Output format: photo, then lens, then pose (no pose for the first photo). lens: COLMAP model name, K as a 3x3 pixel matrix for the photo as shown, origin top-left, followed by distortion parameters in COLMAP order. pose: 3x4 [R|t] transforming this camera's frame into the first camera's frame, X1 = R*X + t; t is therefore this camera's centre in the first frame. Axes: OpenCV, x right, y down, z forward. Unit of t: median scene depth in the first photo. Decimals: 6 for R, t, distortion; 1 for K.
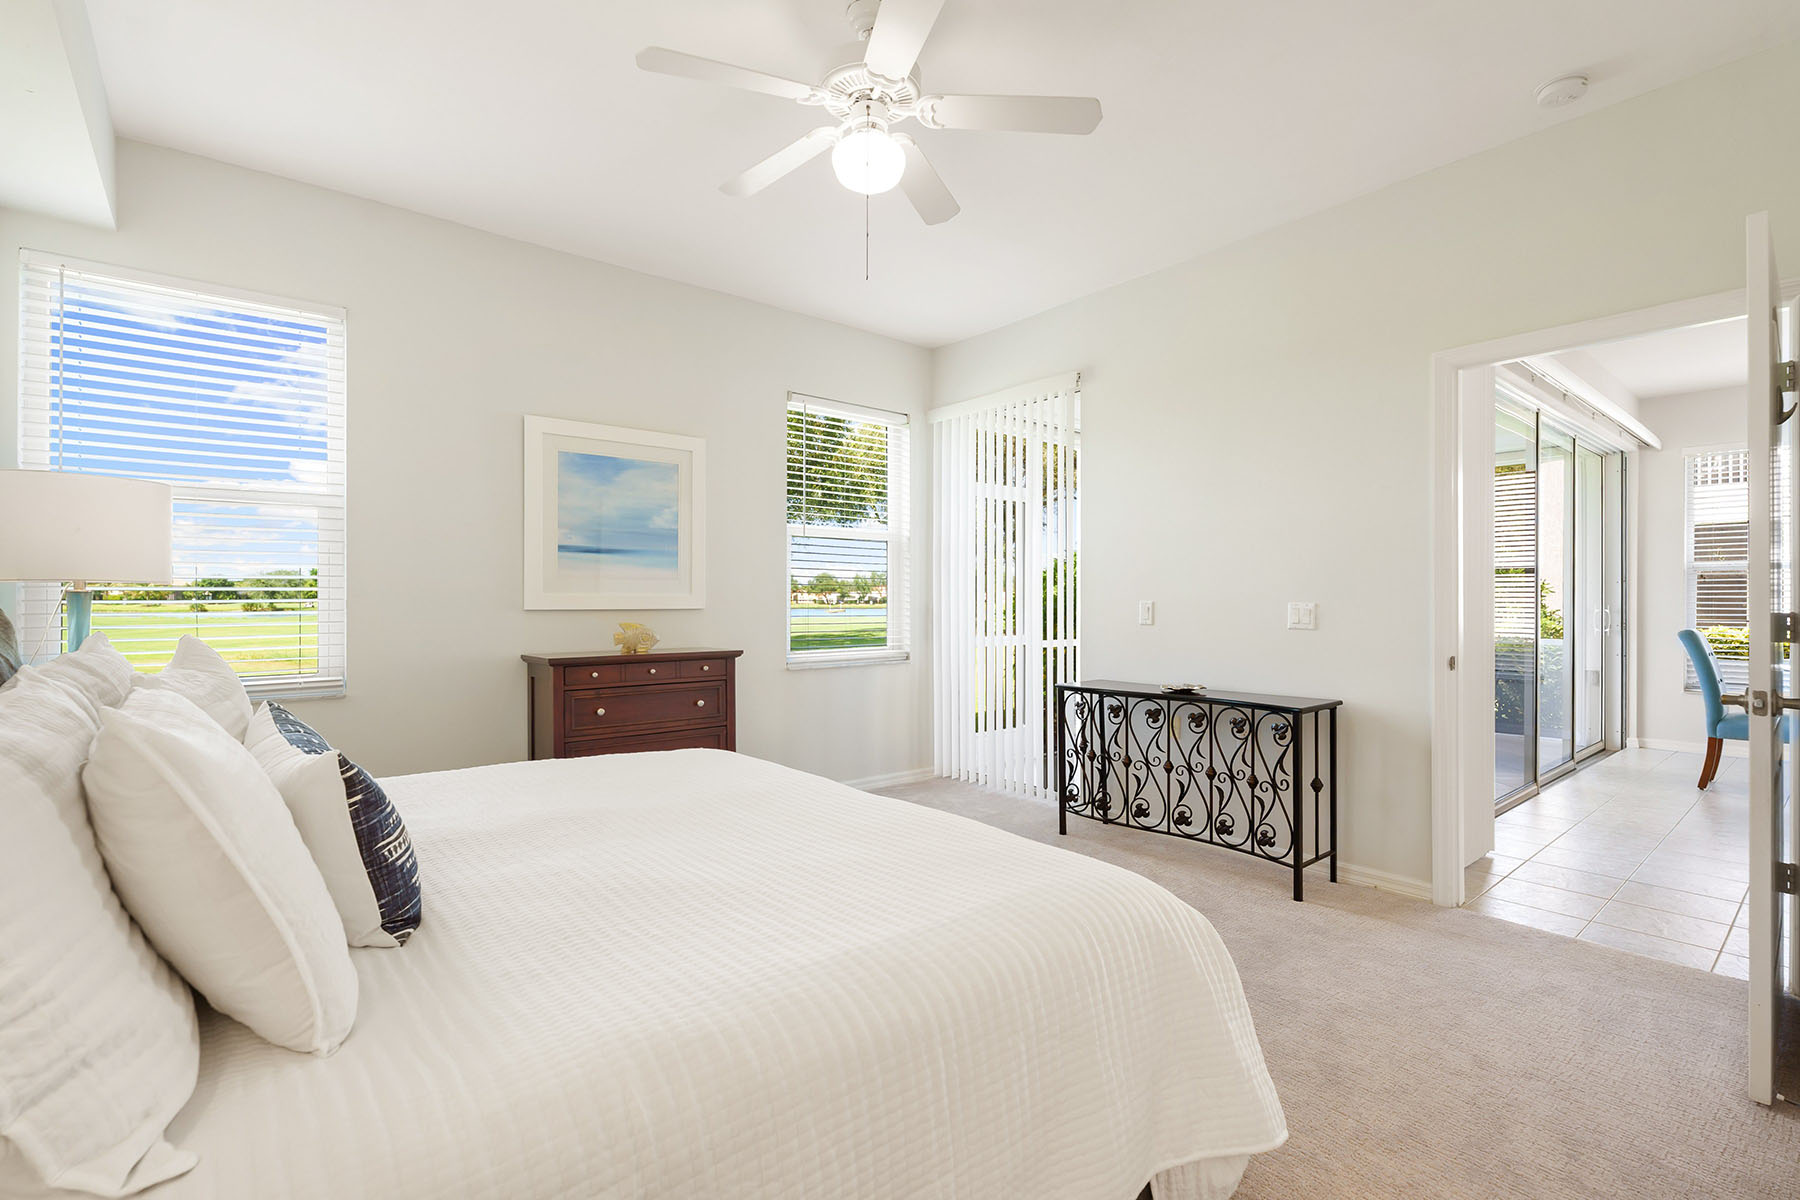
lens RADIAL K [[807.2, 0, 899.7], [0, 807.2, 597.9], [0, 0, 1]] dist [0.004477, 0.001046]
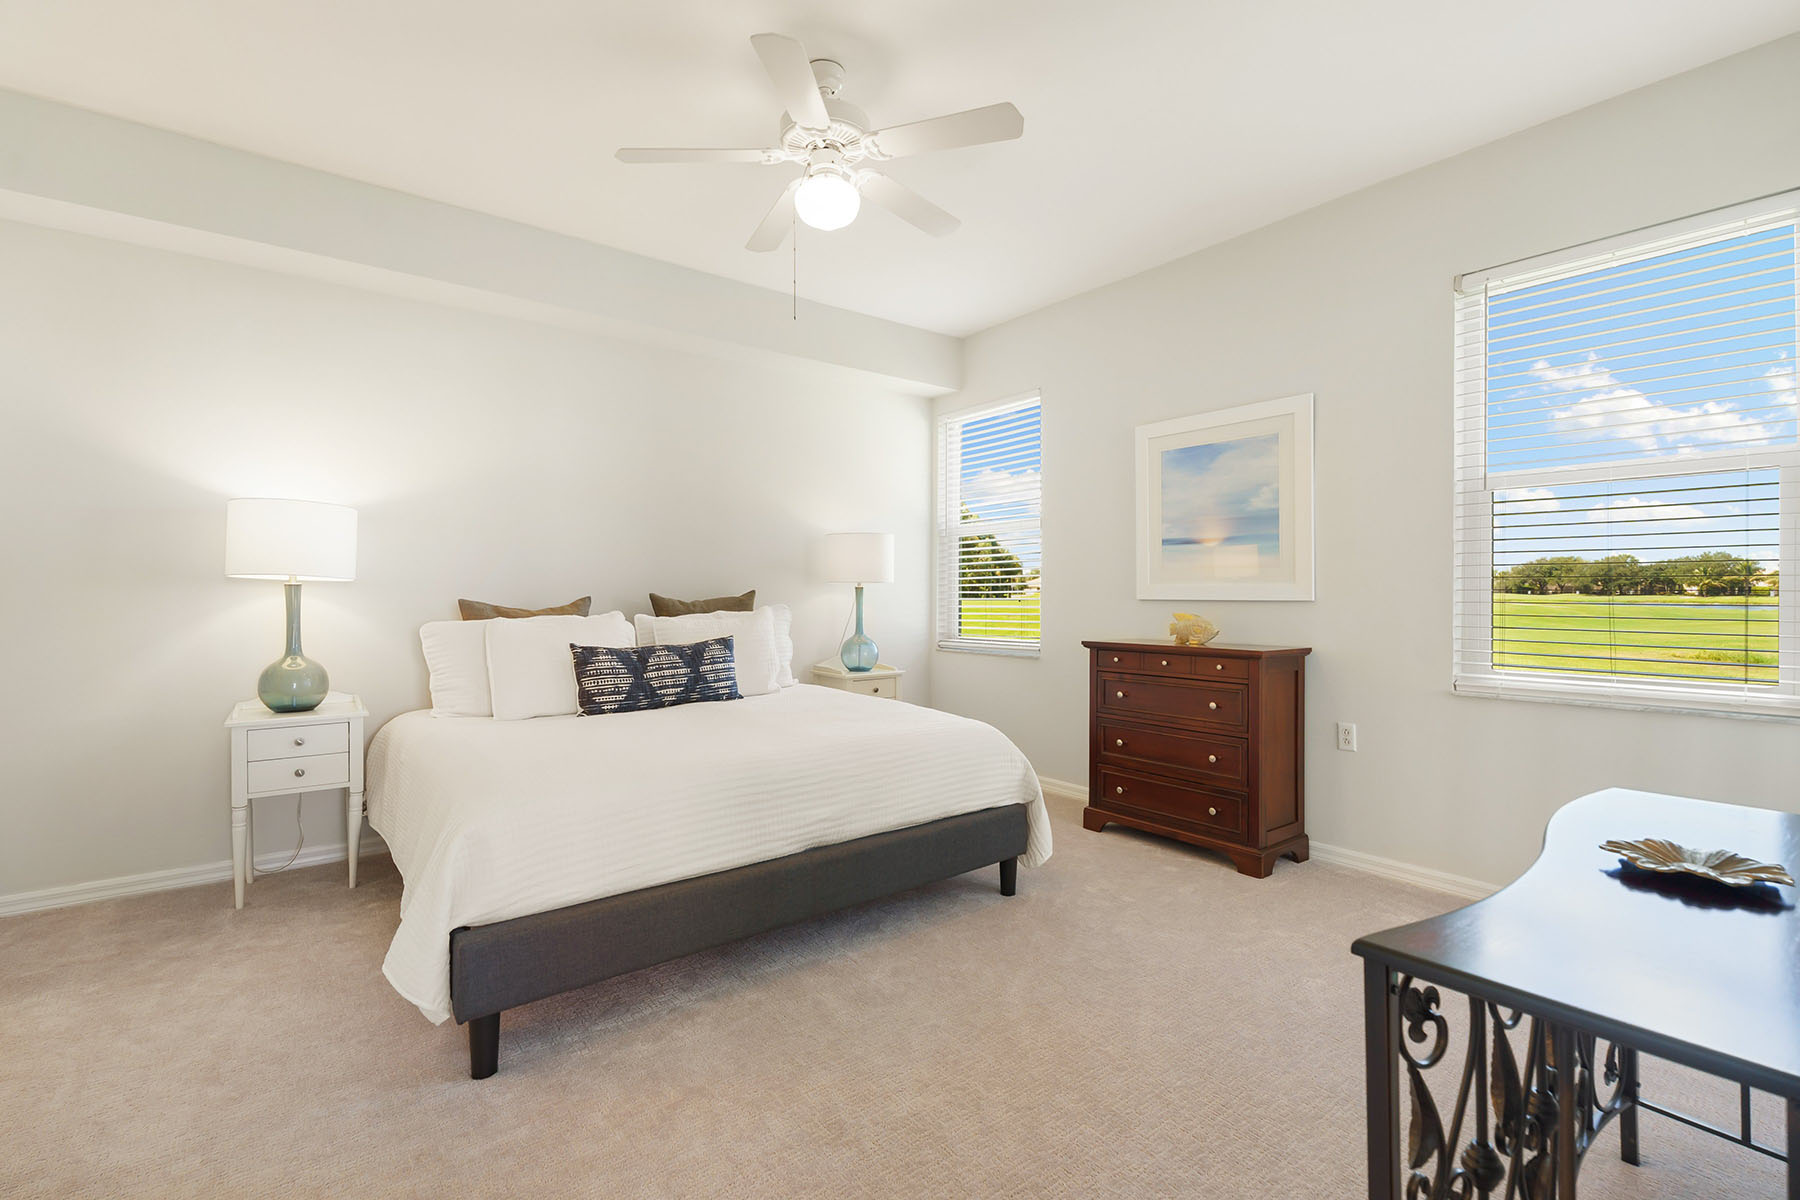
lens RADIAL K [[807.2, 0, 894.4], [0, 807.2, 594.4], [0, 0, 1]] dist [0.004477, 0.001046]
pose [[-0.029584, 0.002223, -0.999560, 0.636188], [0.001395, 0.999997, 0.002182, 0.004819], [0.999561, -0.001330, -0.029587, 0.651945]]
